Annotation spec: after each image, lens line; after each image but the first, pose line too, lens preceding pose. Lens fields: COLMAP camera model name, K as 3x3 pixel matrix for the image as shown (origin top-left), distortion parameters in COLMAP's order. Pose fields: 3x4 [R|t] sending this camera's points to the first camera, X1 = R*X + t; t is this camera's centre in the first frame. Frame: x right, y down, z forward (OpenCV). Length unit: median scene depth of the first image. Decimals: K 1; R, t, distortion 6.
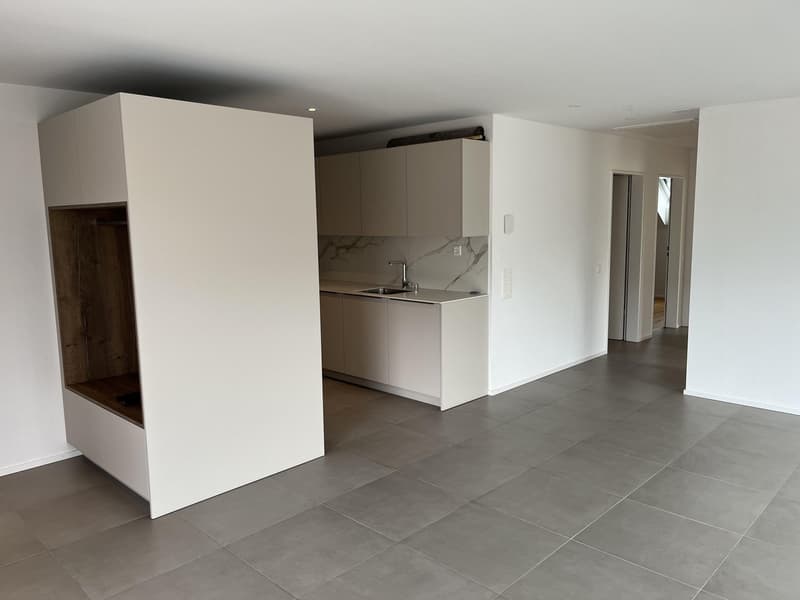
lens RADIAL K [[606.8, 0, 398.0], [0, 606.8, 301.8], [0, 0, 1]] dist [0.005201, -0.007368]
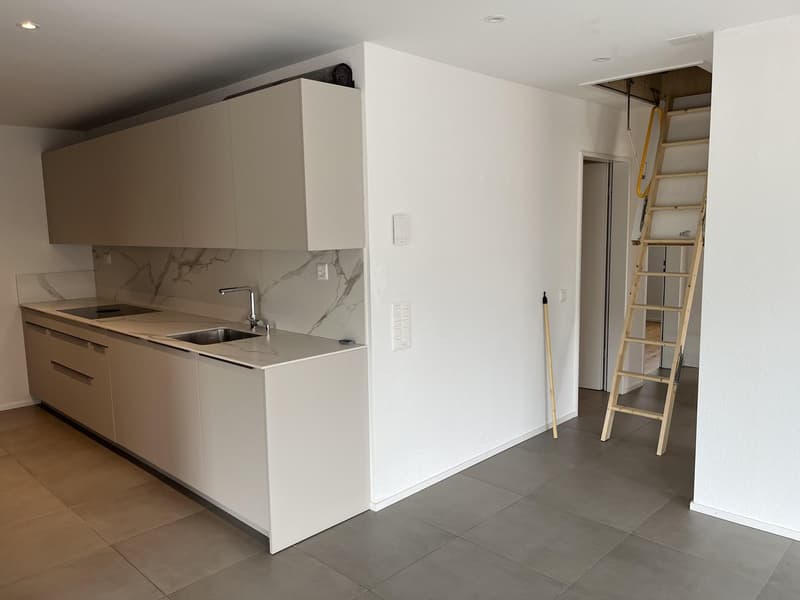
lens RADIAL K [[606.8, 0, 401.0], [0, 606.8, 300.4], [0, 0, 1]] dist [0.005201, -0.007368]
pose [[0.999949, -0.002225, 0.009803, 0.174556], [0.002363, 0.999899, -0.014036, -0.047665], [-0.009771, 0.014058, 0.999853, 0.389951]]
